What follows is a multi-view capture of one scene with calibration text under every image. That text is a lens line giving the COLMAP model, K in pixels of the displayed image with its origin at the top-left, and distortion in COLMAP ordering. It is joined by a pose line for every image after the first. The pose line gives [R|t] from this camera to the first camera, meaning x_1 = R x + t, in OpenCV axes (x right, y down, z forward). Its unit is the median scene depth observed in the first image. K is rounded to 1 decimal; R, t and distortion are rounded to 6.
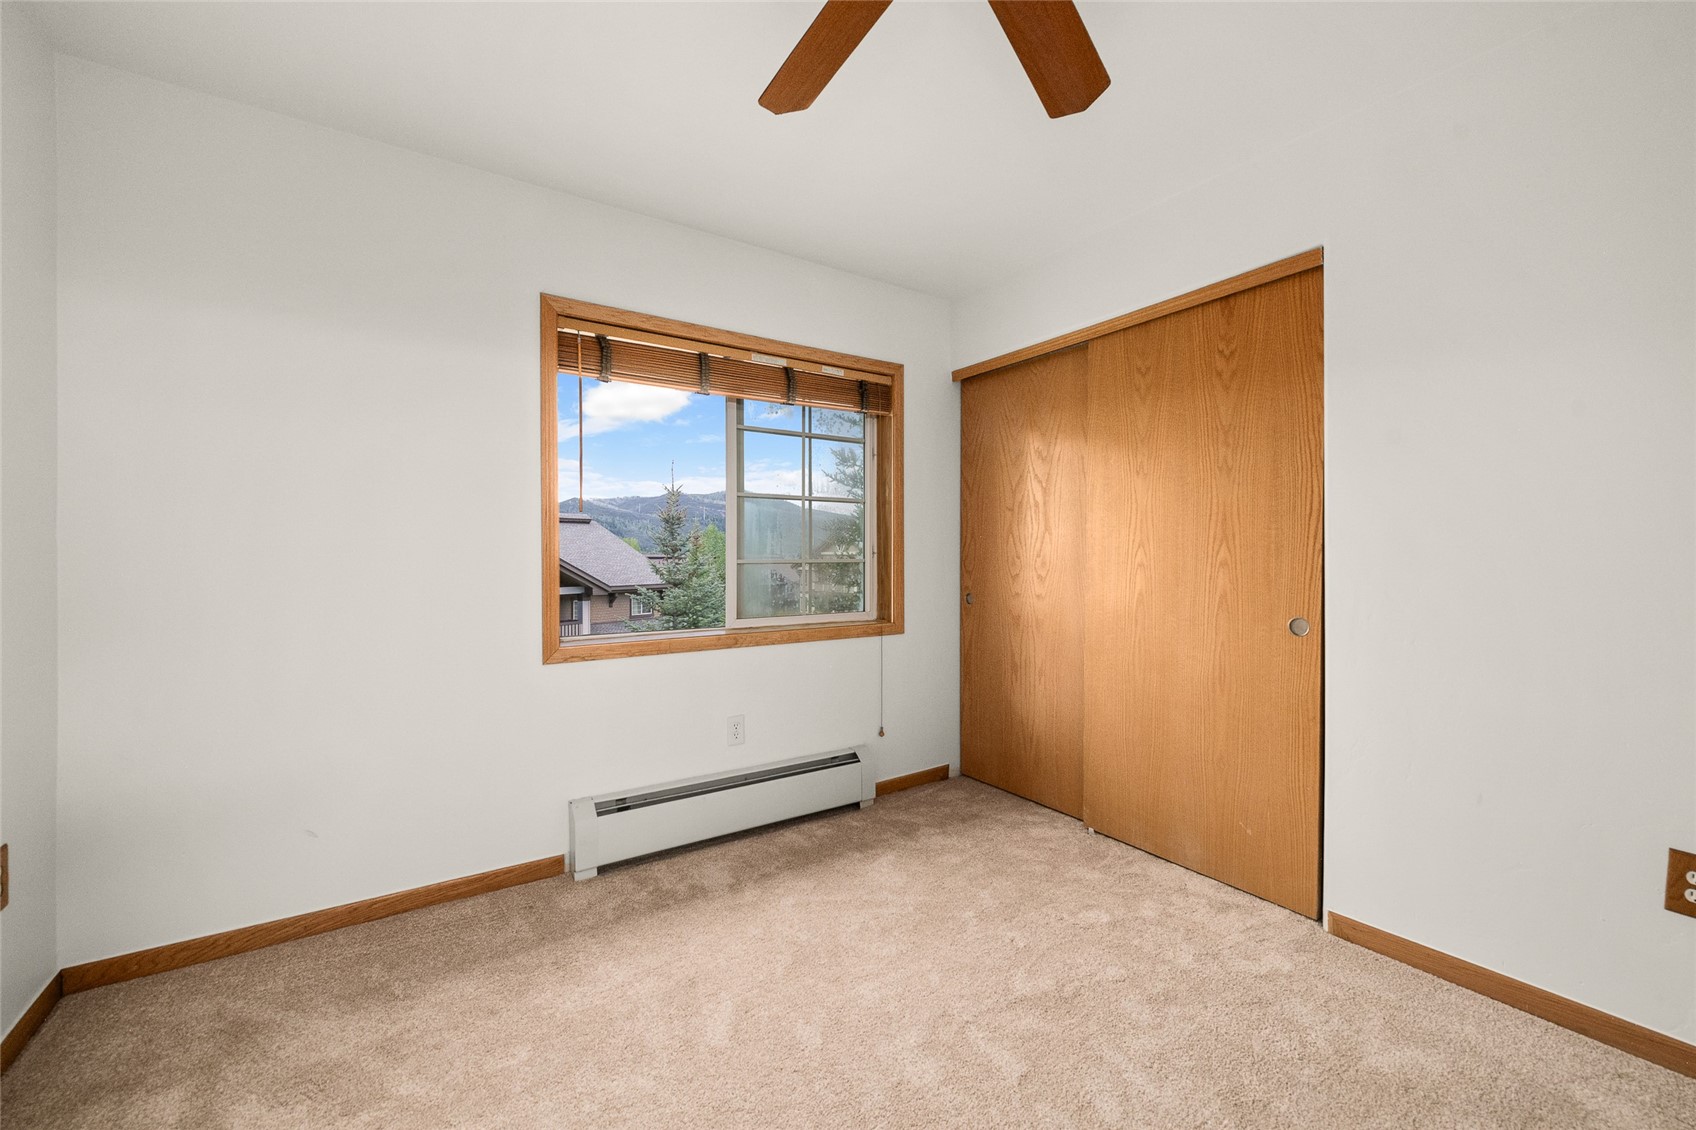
lens RADIAL K [[670.8, 0, 851.4], [0, 670.8, 560.0], [0, 0, 1]] dist [0.002016, -0.003203]
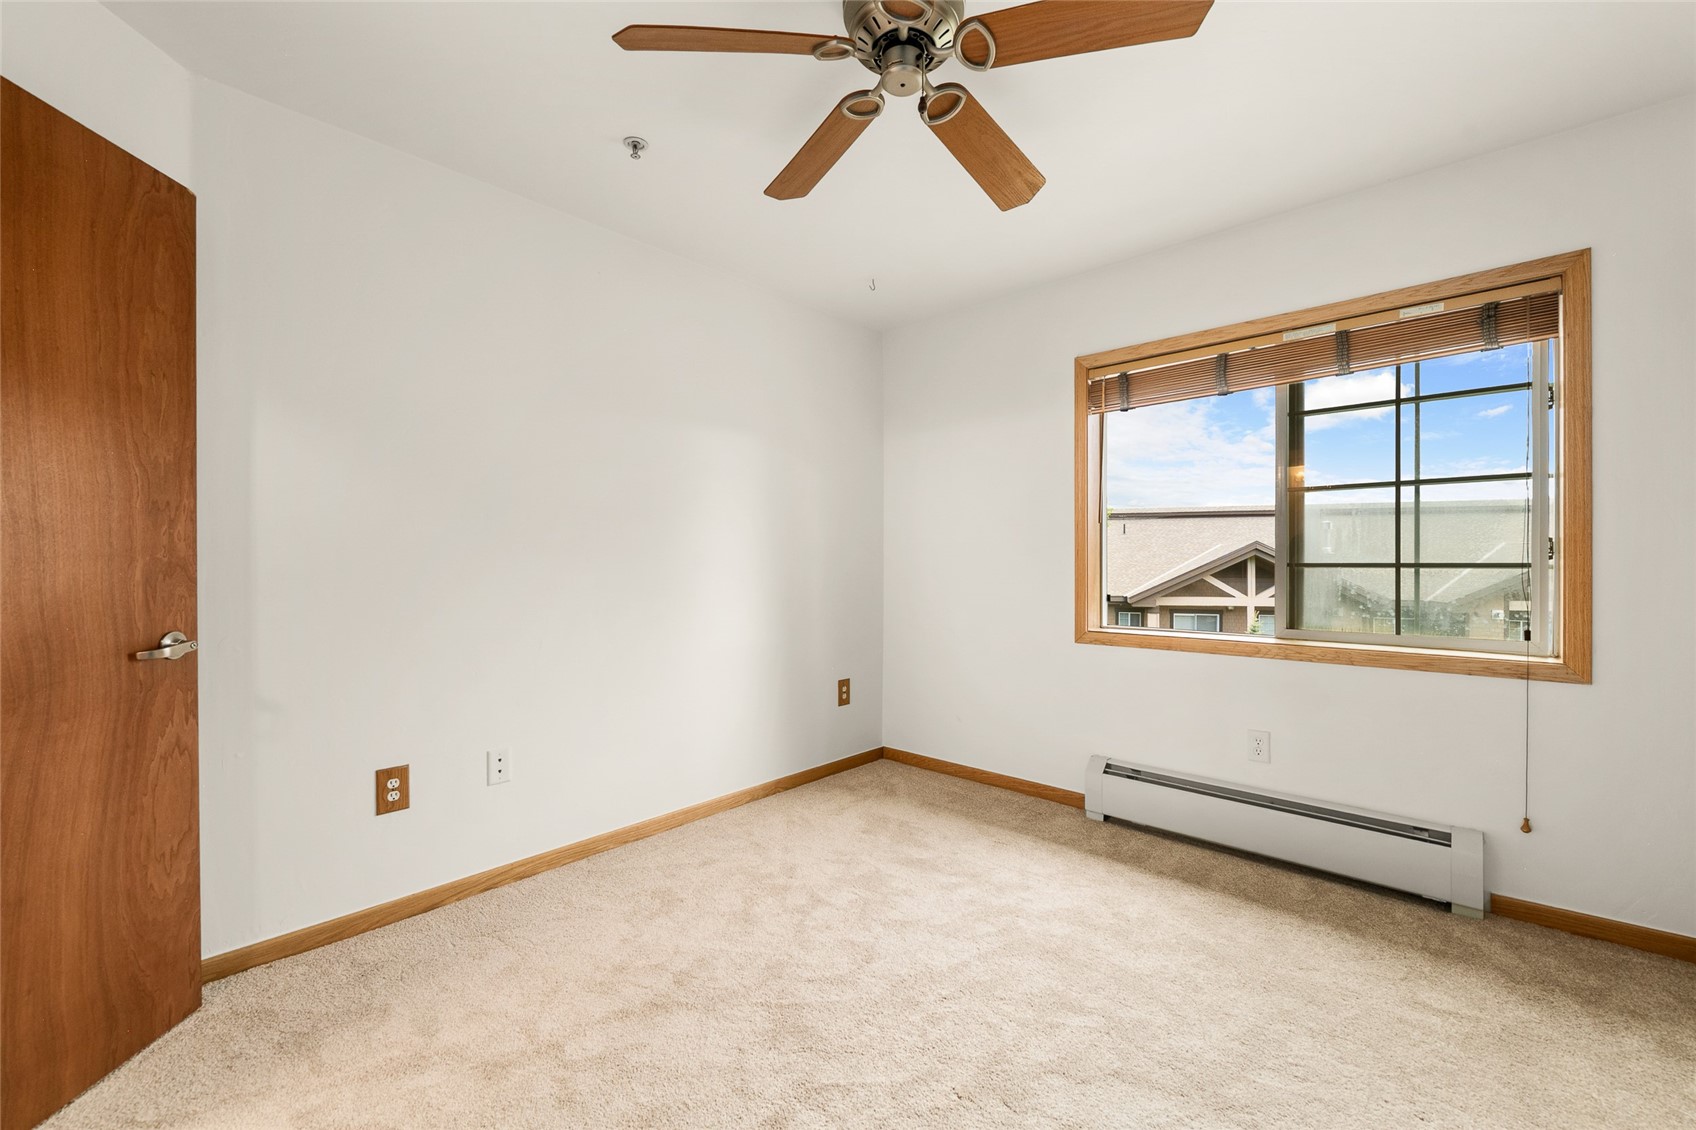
lens RADIAL K [[670.8, 0, 851.4], [0, 670.8, 560.0], [0, 0, 1]] dist [0.002016, -0.003203]
pose [[0.237762, -0.000367, -0.971323, 0.618471], [-0.003537, 0.999993, -0.001243, -0.001194], [0.971317, 0.003731, 0.237759, 0.235533]]
